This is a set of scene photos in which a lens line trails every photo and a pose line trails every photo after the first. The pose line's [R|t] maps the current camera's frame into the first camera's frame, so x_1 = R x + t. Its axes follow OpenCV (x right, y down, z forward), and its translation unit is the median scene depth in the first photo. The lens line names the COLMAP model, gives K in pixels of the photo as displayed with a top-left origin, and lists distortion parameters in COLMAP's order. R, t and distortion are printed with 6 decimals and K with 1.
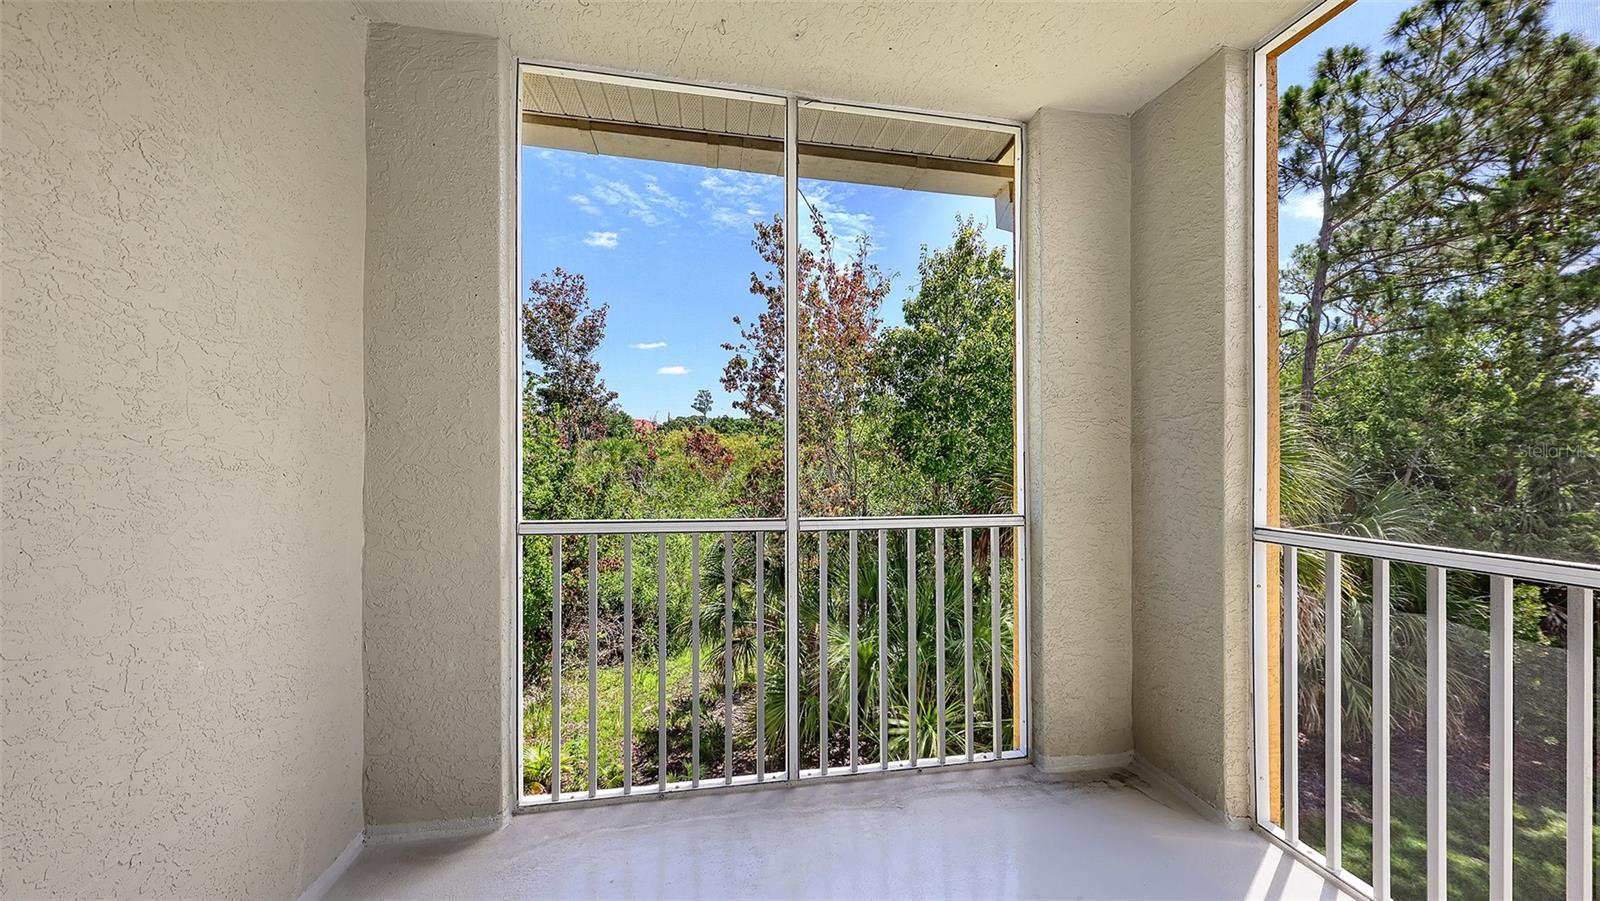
lens RADIAL K [[561.2, 0, 798.2], [0, 561.2, 434.5], [0, 0, 1]] dist [0.000671, -0.000021]
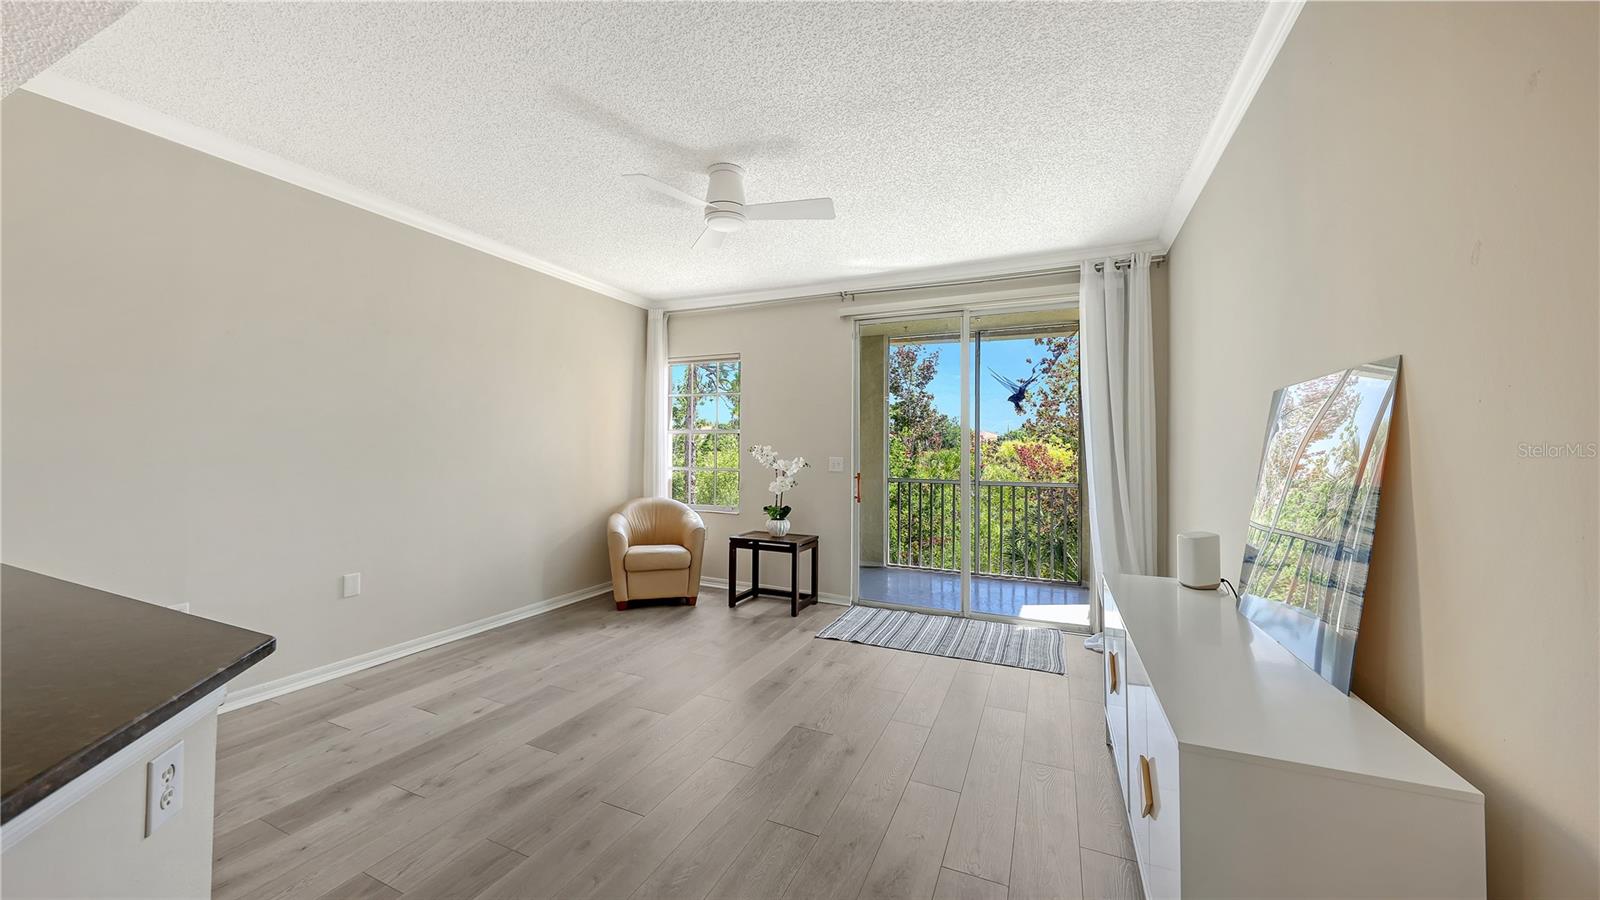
lens RADIAL K [[555.9, 0, 796.3], [0, 555.9, 448.3], [0, 0, 1]] dist [0.001854, -0.000053]
pose [[0.825304, 0.001334, -0.564687, 0.784289], [0.001591, 0.999988, 0.004688, -0.023874], [0.564686, -0.004768, 0.825292, -1.755997]]
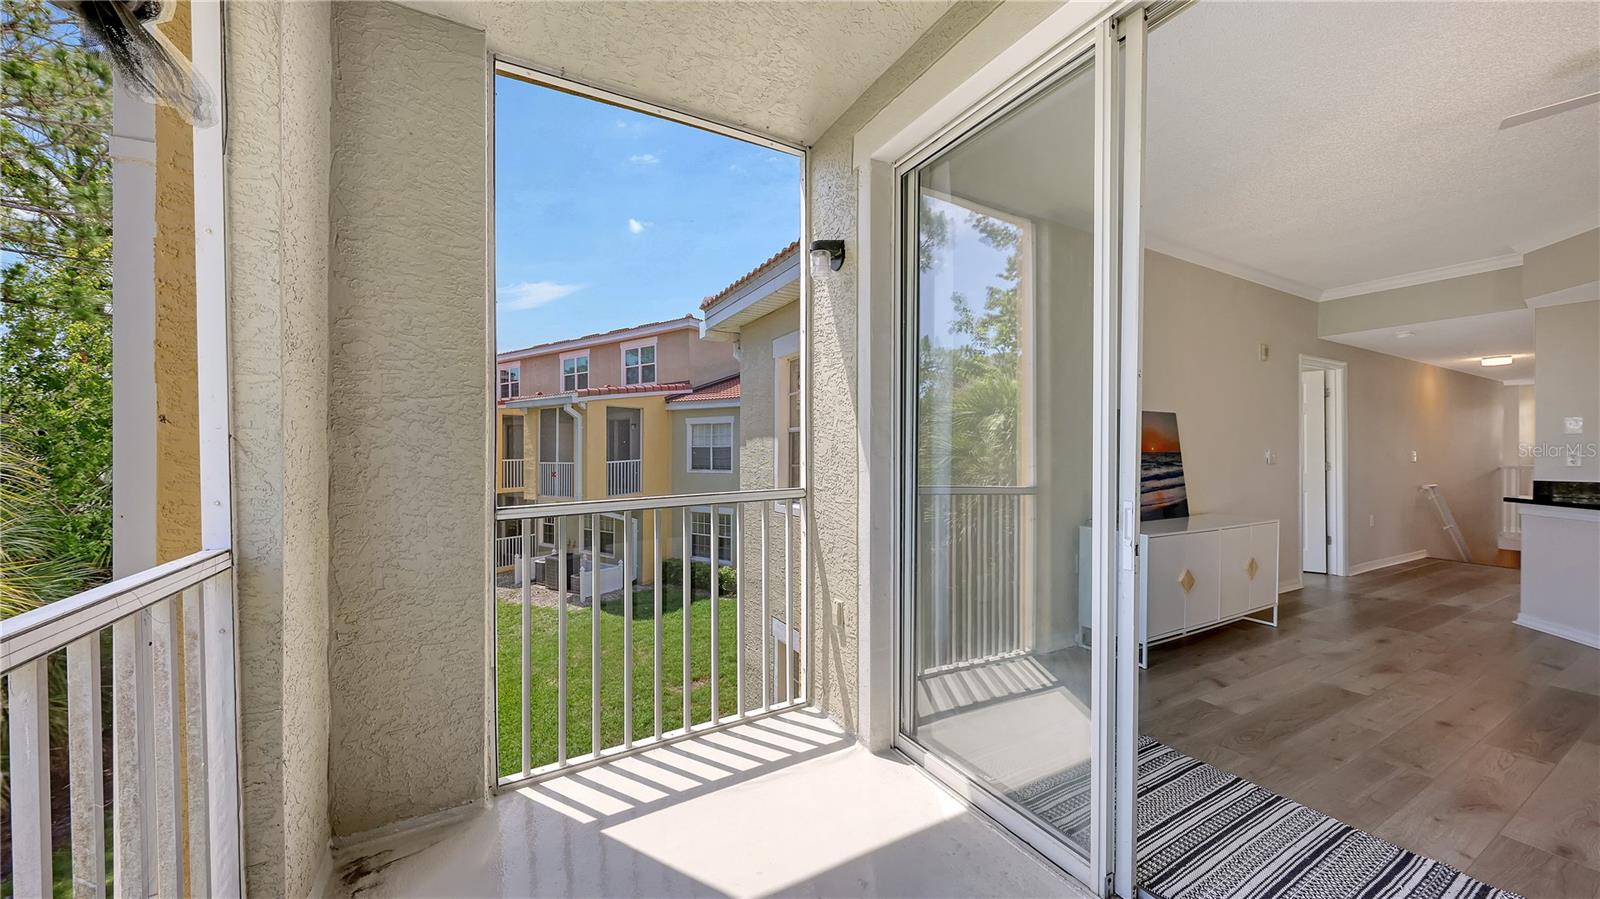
lens RADIAL K [[555.9, 0, 796.3], [0, 555.9, 447.8], [0, 0, 1]] dist [0.001854, -0.000053]
pose [[-0.329359, 0.001320, 0.944204, -0.300303], [-0.019594, 0.999774, -0.008232, 0.038944], [-0.944002, -0.021212, -0.329258, 0.666507]]
